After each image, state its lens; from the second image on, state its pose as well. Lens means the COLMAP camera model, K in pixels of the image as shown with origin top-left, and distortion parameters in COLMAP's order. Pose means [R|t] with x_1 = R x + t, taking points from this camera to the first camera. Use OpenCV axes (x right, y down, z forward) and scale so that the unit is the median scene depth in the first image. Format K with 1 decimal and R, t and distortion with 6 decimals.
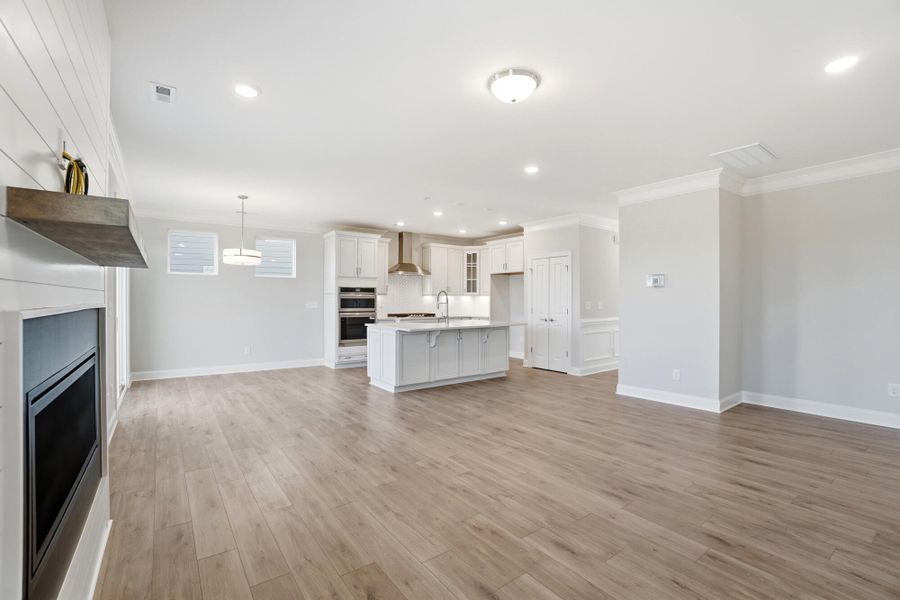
lens RADIAL K [[402.7, 0, 448.7], [0, 402.7, 301.1], [0, 0, 1]] dist [-0.042506, 0.000004]
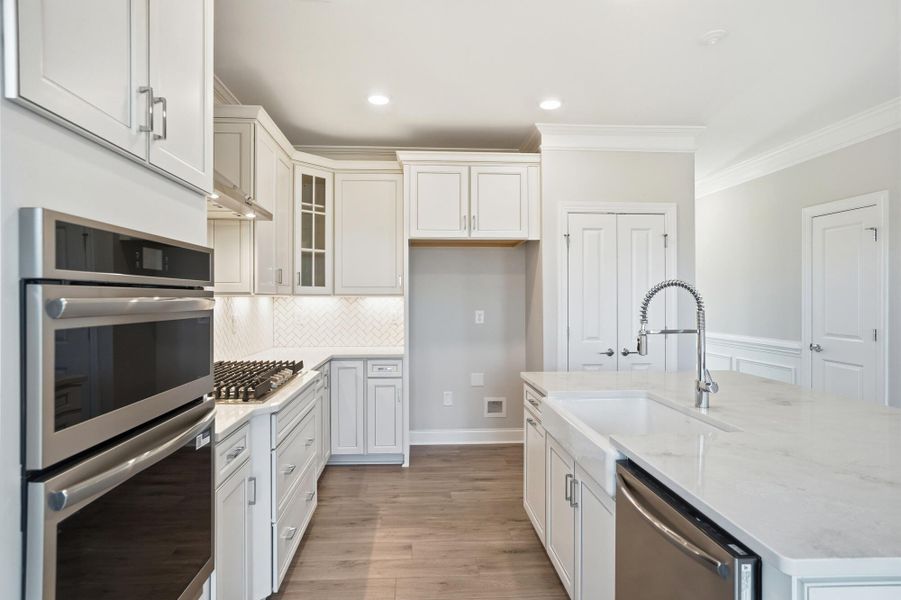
lens RADIAL K [[502.7, 0, 446.1], [0, 502.7, 300.1], [0, 0, 1]] dist [0.003193, 0.000605]
pose [[0.545664, -0.004930, 0.837989, -0.251371], [0.003951, 0.999987, 0.003310, -0.010811], [-0.837995, 0.001505, 0.545676, 0.660840]]
